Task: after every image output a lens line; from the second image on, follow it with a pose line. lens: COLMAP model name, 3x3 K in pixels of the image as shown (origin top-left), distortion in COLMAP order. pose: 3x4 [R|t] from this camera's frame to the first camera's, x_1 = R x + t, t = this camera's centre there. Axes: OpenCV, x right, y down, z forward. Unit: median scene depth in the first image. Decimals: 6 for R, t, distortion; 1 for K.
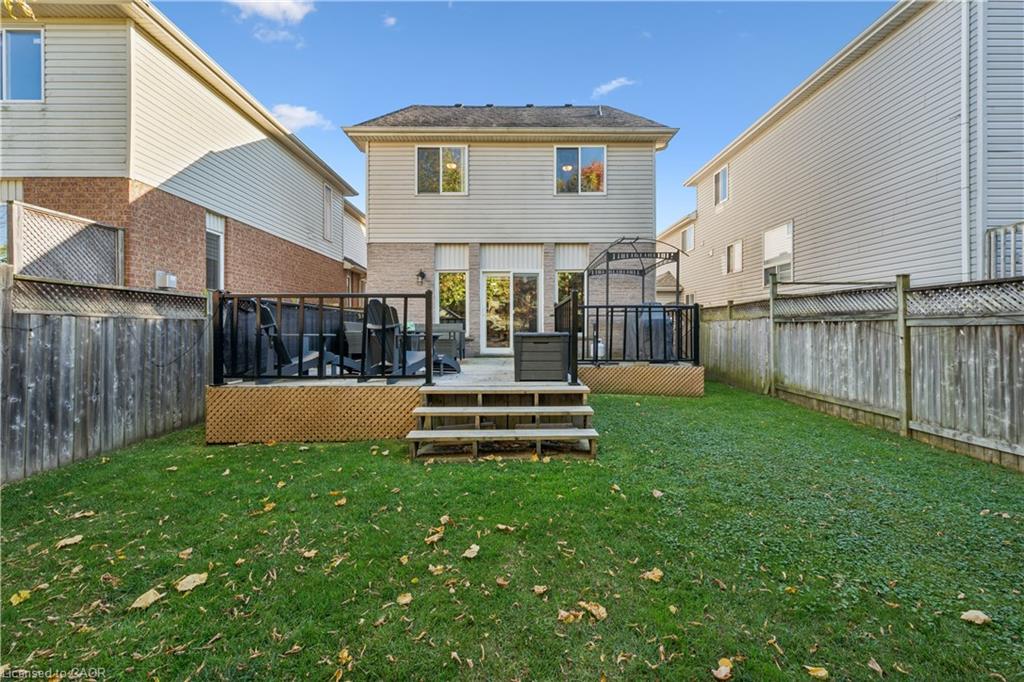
lens RADIAL K [[405.0, 0, 510.7], [0, 405.0, 331.1], [0, 0, 1]] dist [0.001814, -0.001590]
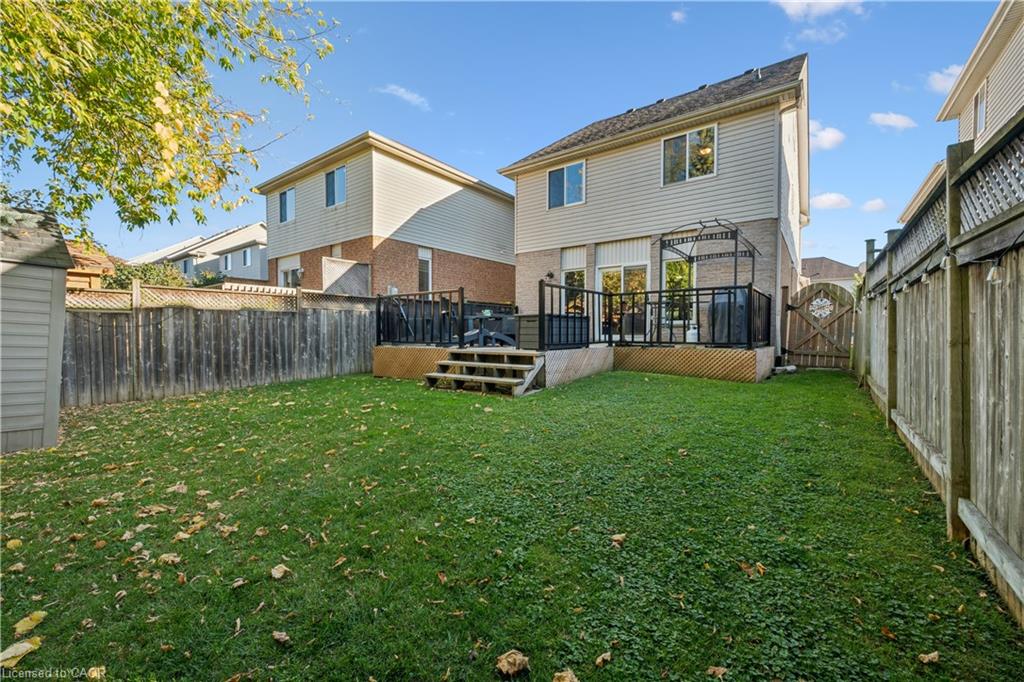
lens RADIAL K [[405.0, 0, 508.8], [0, 405.0, 338.4], [0, 0, 1]] dist [0.001814, -0.001590]
pose [[0.803513, 0.012628, -0.595154, 0.539611], [-0.002371, 0.999835, 0.018013, 0.041047], [0.595283, -0.013063, 0.803410, -0.085049]]
